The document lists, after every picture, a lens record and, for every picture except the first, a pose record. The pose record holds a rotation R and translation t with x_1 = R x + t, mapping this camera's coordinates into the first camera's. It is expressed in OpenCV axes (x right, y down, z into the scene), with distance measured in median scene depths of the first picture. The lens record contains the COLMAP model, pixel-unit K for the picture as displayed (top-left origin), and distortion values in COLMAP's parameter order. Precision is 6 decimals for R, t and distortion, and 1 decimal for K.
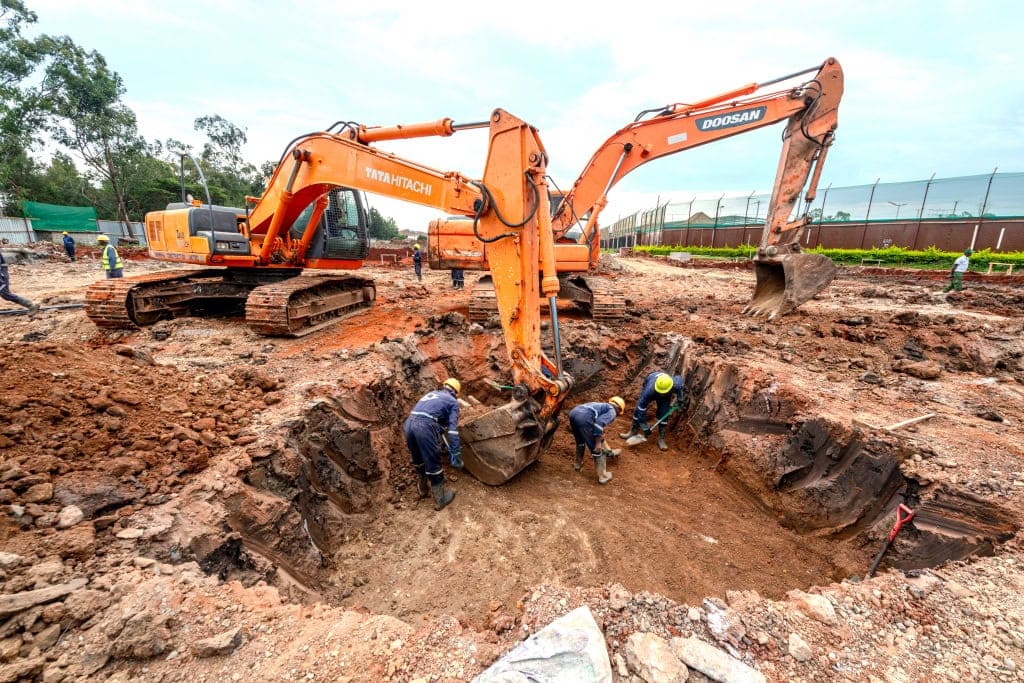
lens RADIAL K [[3929.2, 0, 512.0], [0, 3929.2, 341.5], [0, 0, 1]] dist [0.033633, -0.469338]
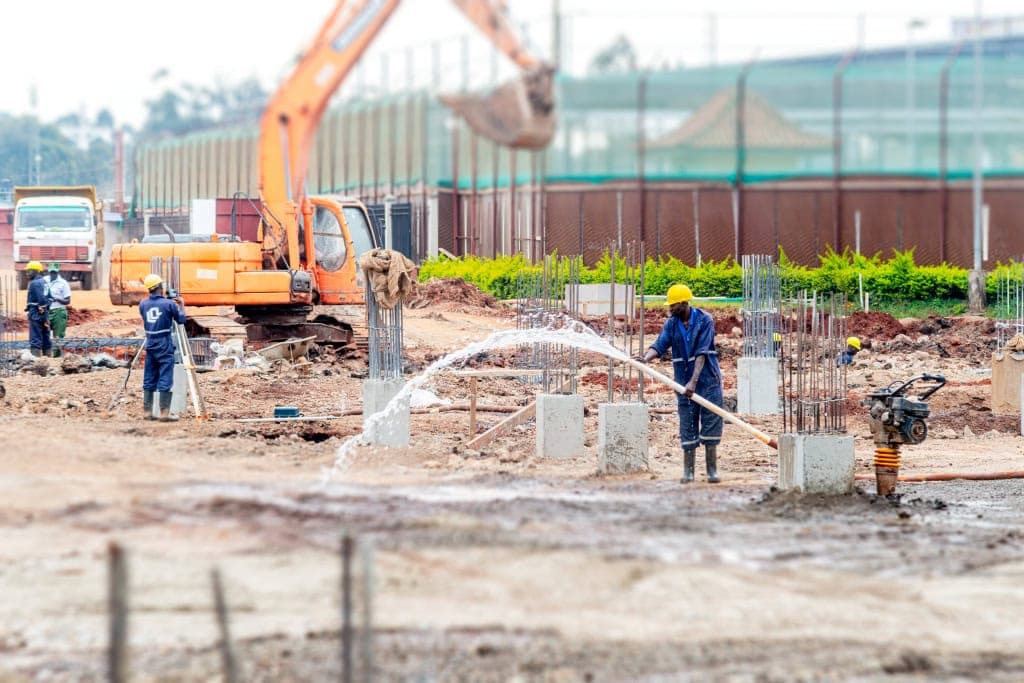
lens RADIAL K [[3929.2, 0, 512.0], [0, 3929.2, 341.5], [0, 0, 1]] dist [0.033633, -0.469338]
pose [[0.998055, -0.012600, 0.061053, 0.021554], [0.013083, 0.999886, -0.007518, -0.017296], [-0.060952, 0.008302, 0.998106, 0.753045]]
